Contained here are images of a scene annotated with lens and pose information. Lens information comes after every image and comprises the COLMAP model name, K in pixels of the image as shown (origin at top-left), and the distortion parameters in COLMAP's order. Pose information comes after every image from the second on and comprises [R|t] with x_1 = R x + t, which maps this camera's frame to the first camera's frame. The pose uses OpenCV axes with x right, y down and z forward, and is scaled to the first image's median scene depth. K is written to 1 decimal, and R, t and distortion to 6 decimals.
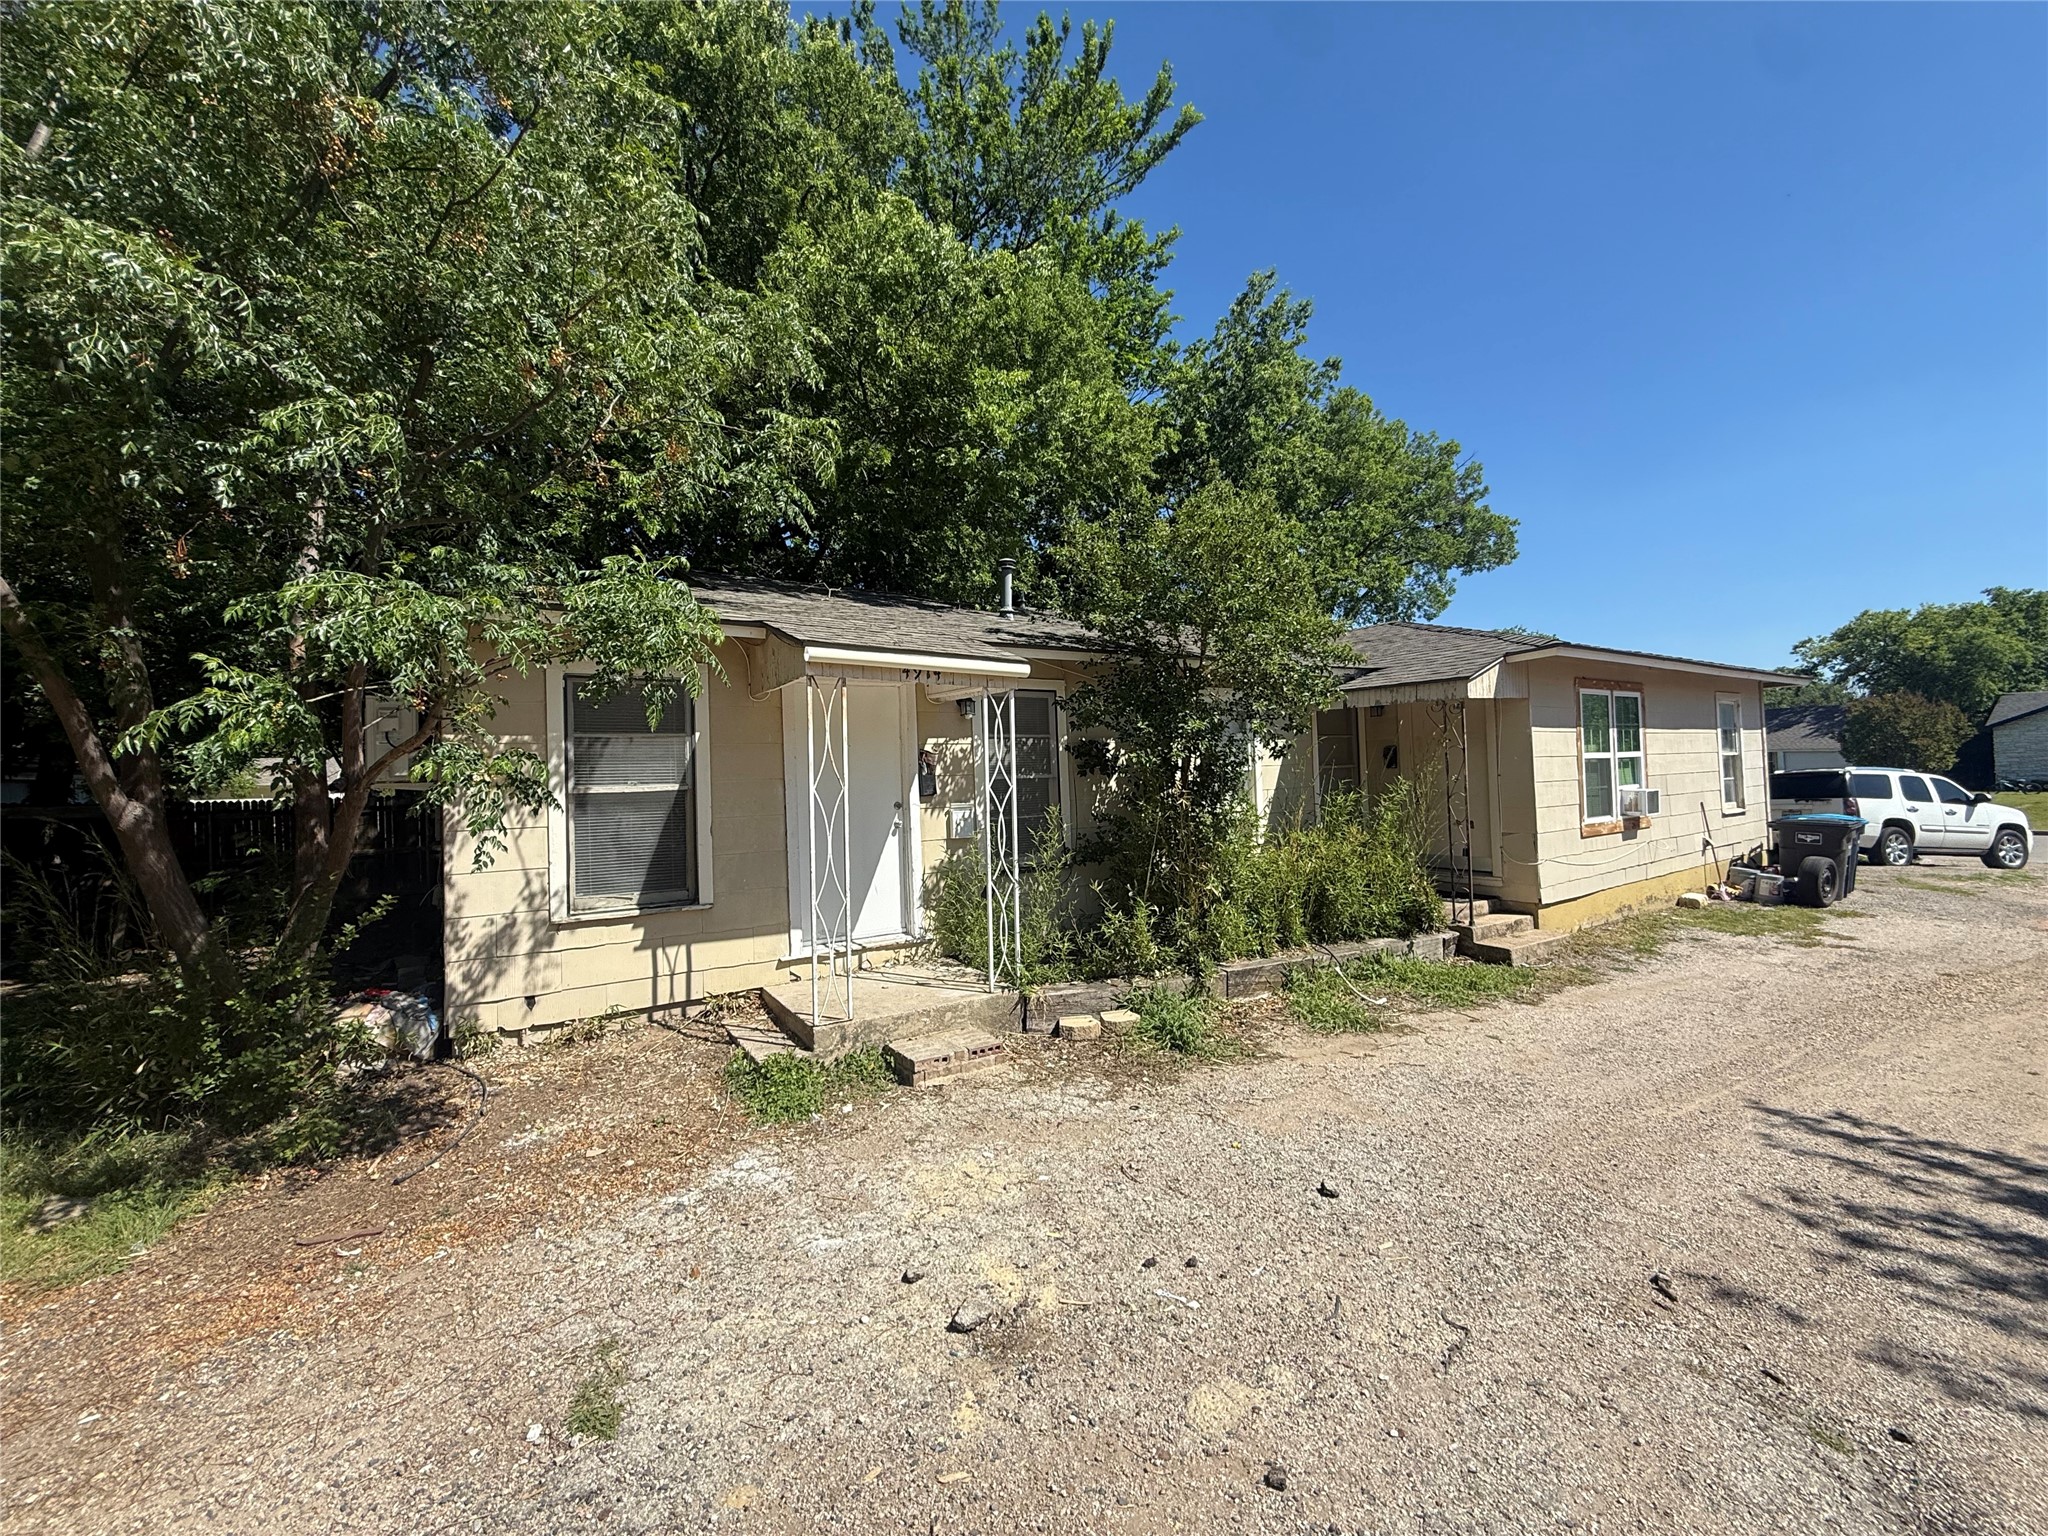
lens RADIAL K [[822.8, 0, 1020.3], [0, 822.8, 760.2], [0, 0, 1]] dist [0.015063, 0.000282]
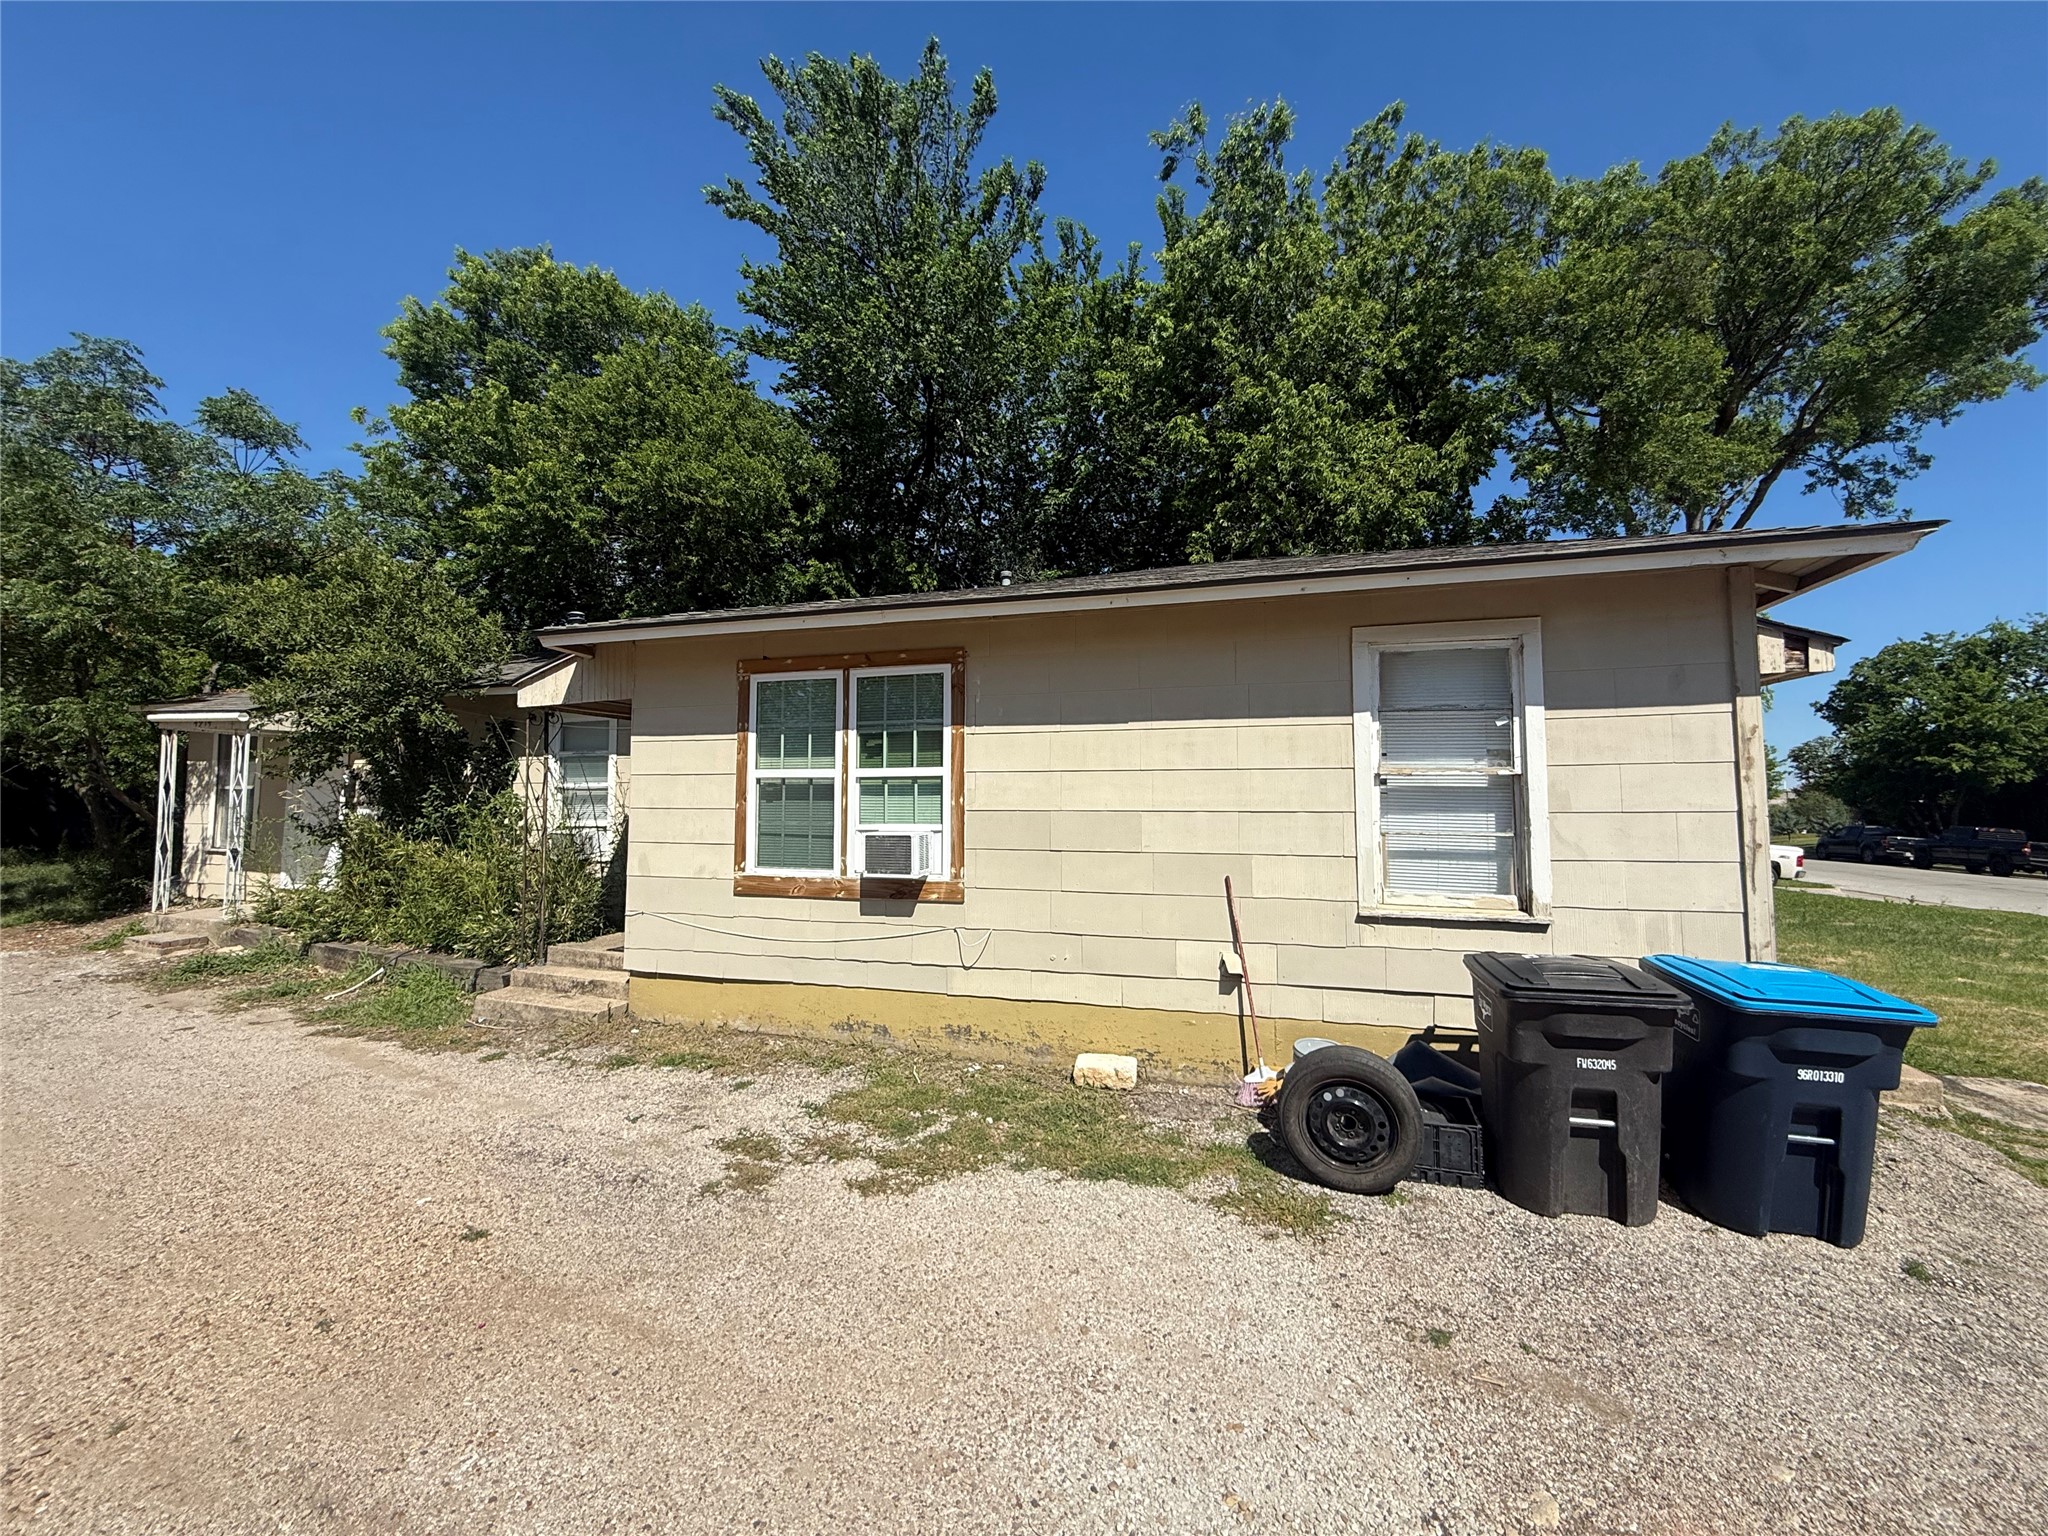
lens RADIAL K [[822.8, 0, 1020.3], [0, 822.8, 760.2], [0, 0, 1]] dist [0.015063, 0.000282]
pose [[0.603152, -0.014939, -0.797486, 1.293179], [-0.011148, 0.999569, -0.027156, 0.000363], [0.797548, 0.025269, 0.602726, 0.729483]]
